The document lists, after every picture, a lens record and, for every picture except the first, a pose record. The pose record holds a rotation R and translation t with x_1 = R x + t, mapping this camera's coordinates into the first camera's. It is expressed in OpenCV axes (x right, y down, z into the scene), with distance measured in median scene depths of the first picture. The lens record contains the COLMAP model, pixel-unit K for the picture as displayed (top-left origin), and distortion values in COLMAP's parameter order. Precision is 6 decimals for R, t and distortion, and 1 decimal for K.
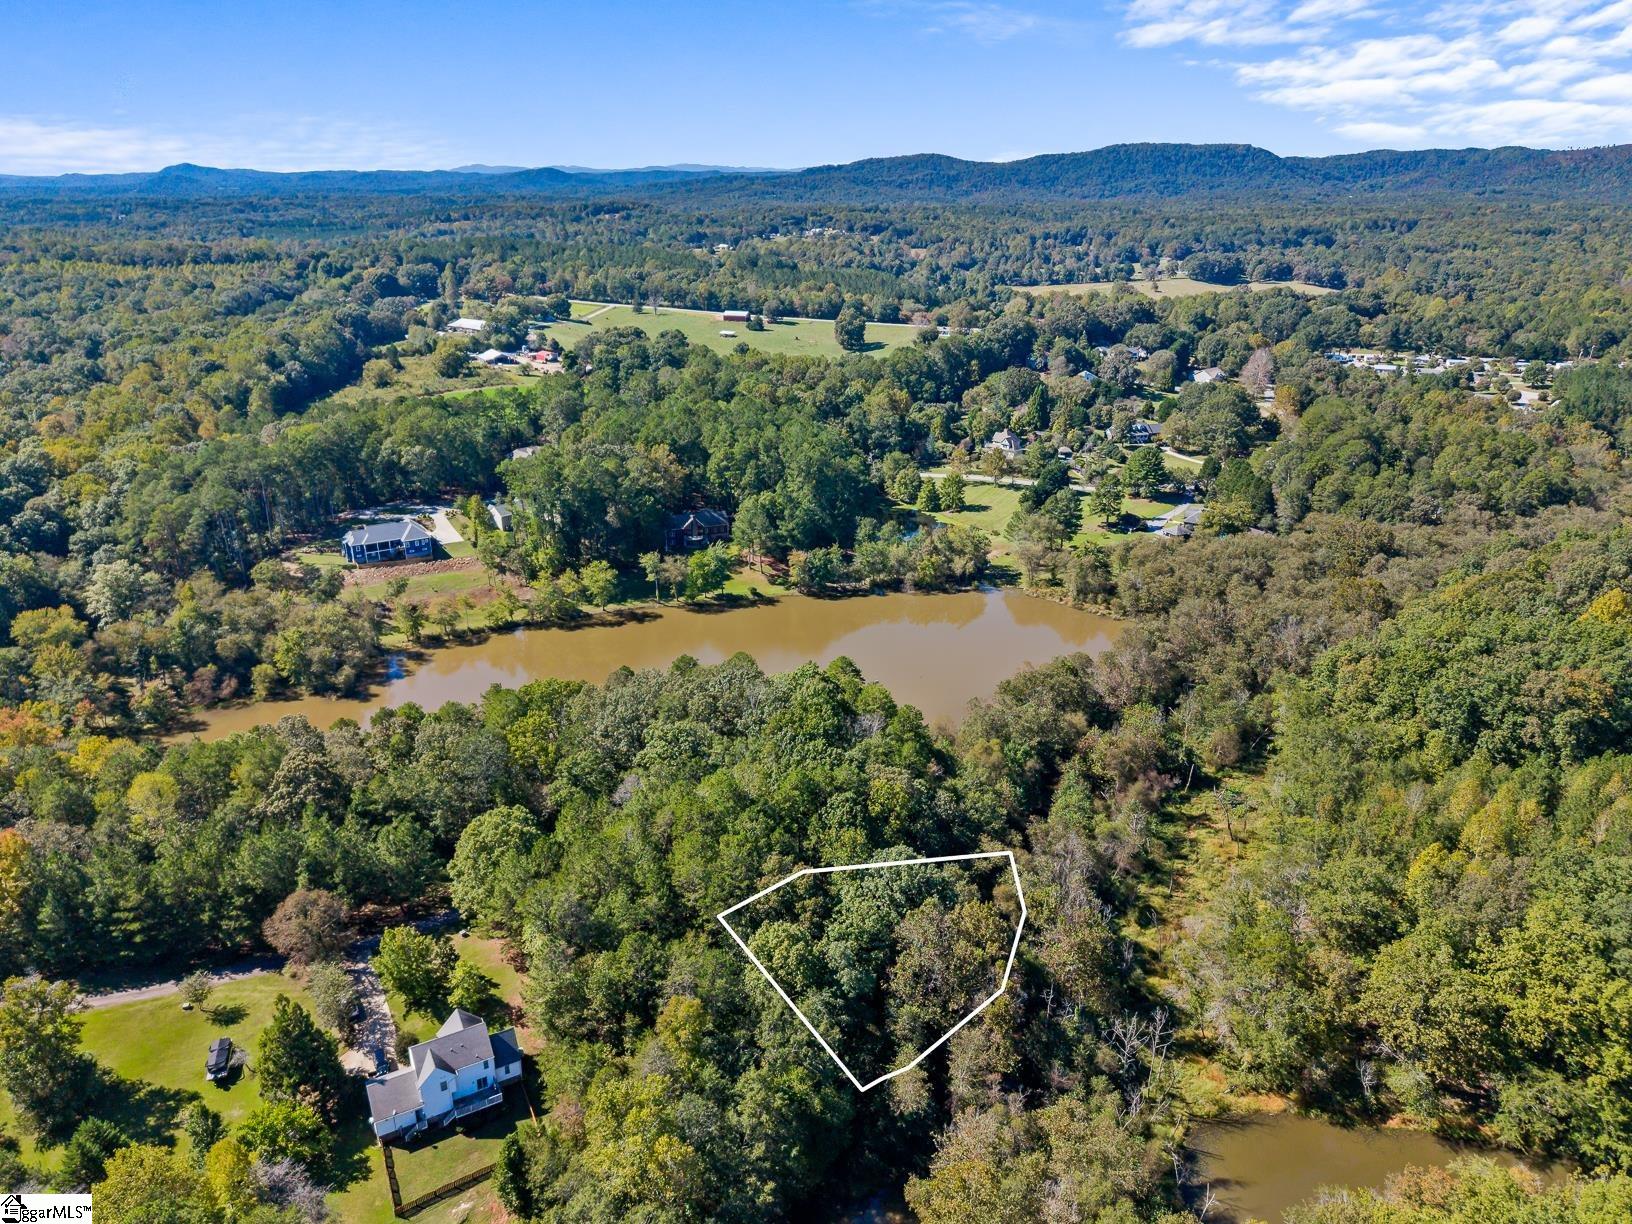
lens RADIAL K [[1128.6, 0, 816.0], [0, 1128.6, 612.0], [0, 0, 1]] dist [0.018097, -0.005515]
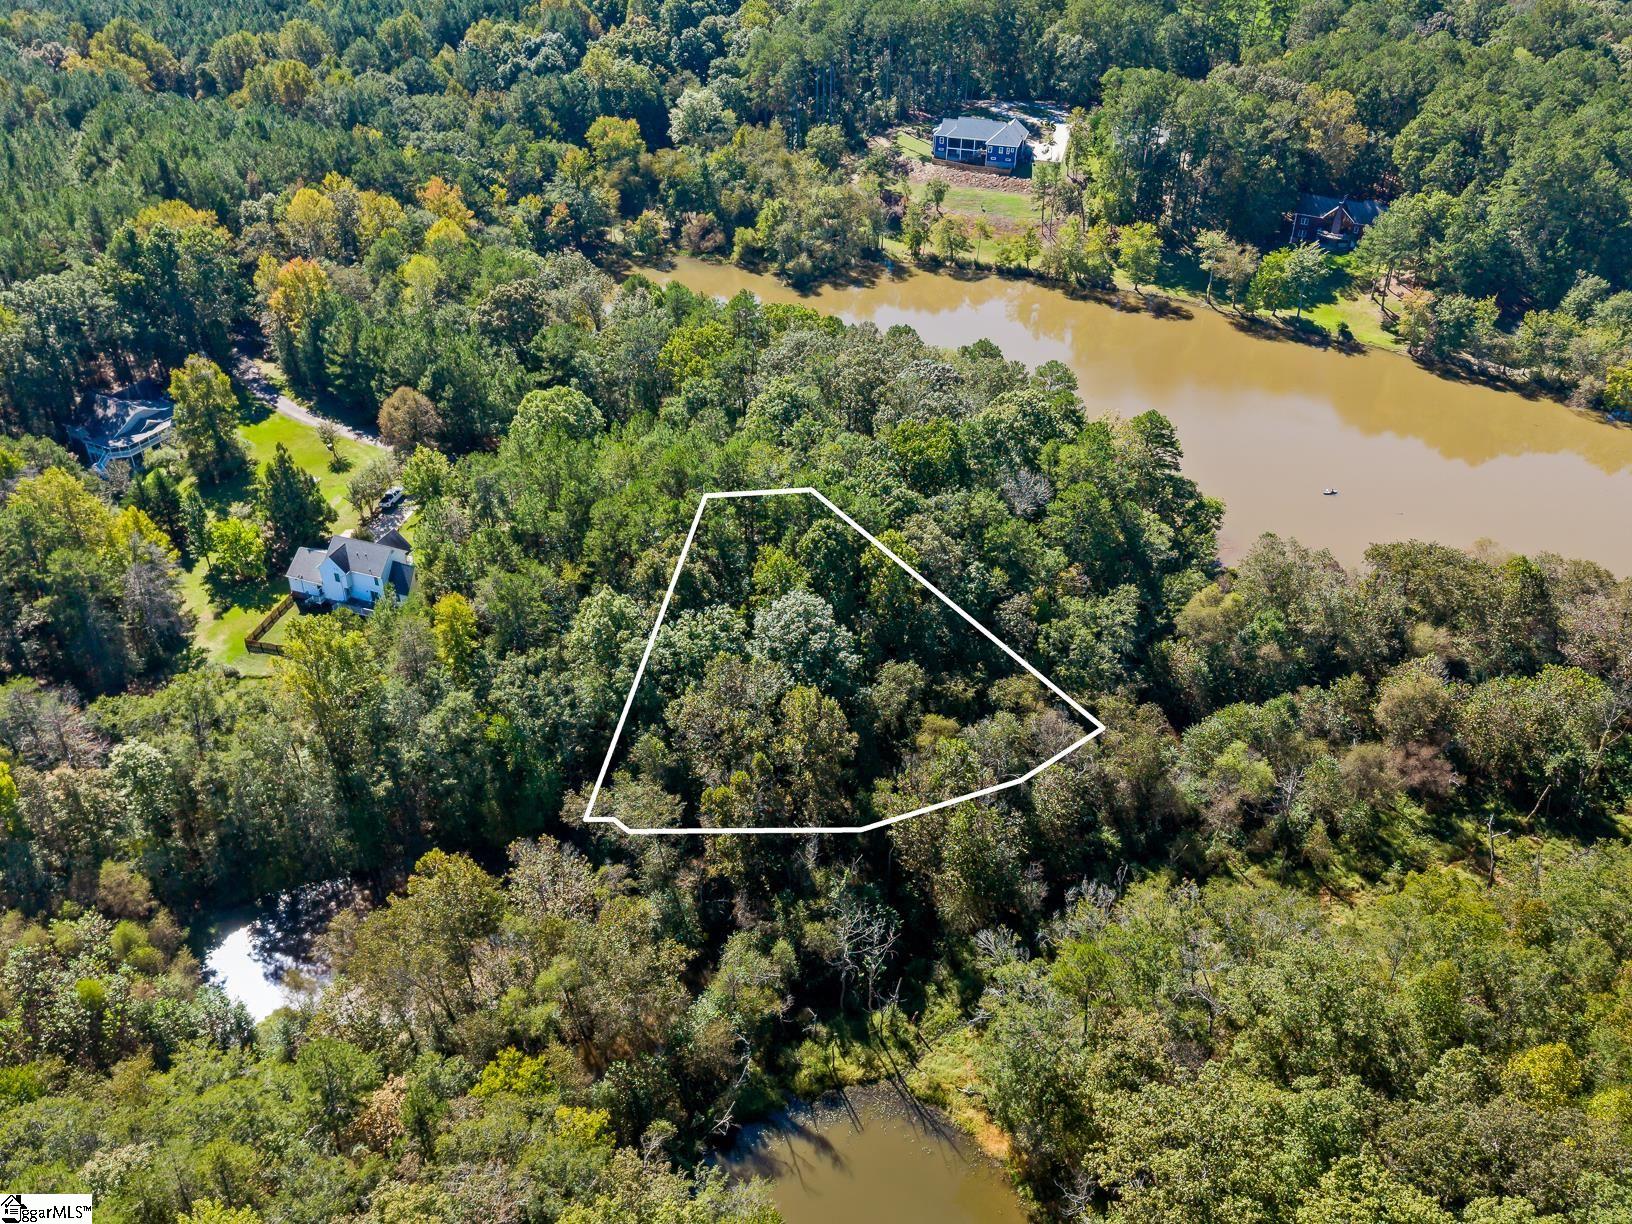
lens RADIAL K [[1366.9, 0, 816.0], [0, 1366.9, 612.0], [0, 0, 1]] dist [0.089866, -0.189543]
pose [[0.649389, 0.432950, -0.625179, 0.357136], [-0.281853, 0.900588, 0.330909, -0.053199], [0.706295, -0.038680, 0.706860, 0.168599]]
